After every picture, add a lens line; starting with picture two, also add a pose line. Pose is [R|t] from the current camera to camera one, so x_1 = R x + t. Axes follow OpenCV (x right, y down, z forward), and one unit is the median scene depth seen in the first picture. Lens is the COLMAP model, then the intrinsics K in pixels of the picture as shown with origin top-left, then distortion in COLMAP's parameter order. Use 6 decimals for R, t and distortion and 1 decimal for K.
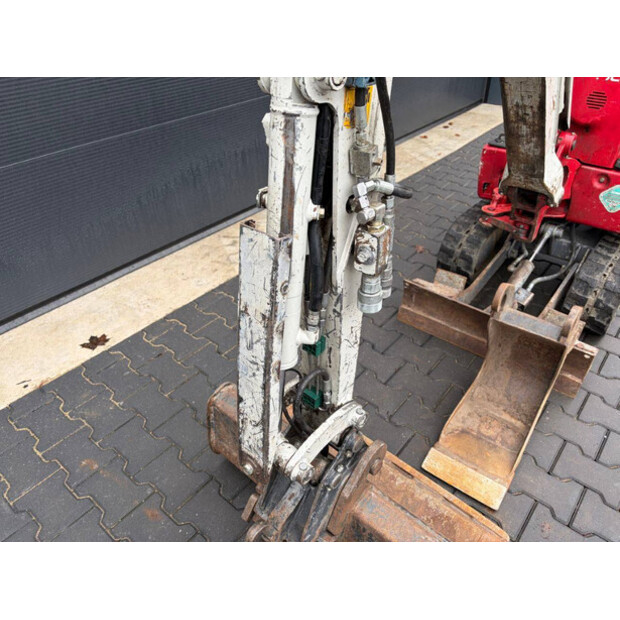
lens RADIAL K [[471.2, 0, 305.9], [0, 471.2, 311.1], [0, 0, 1]] dist [0.043810, -0.045826]
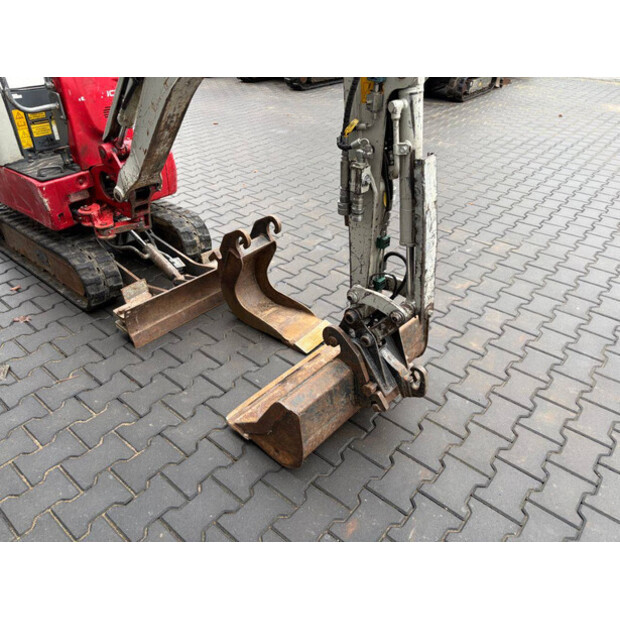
lens RADIAL K [[471.2, 0, 309.1], [0, 471.2, 310.6], [0, 0, 1]] dist [0.043810, -0.045826]
pose [[-0.002430, -0.545759, 0.837938, -0.663388], [0.594533, 0.672975, 0.440040, -0.287063], [-0.804068, 0.499251, 0.322837, 0.360252]]
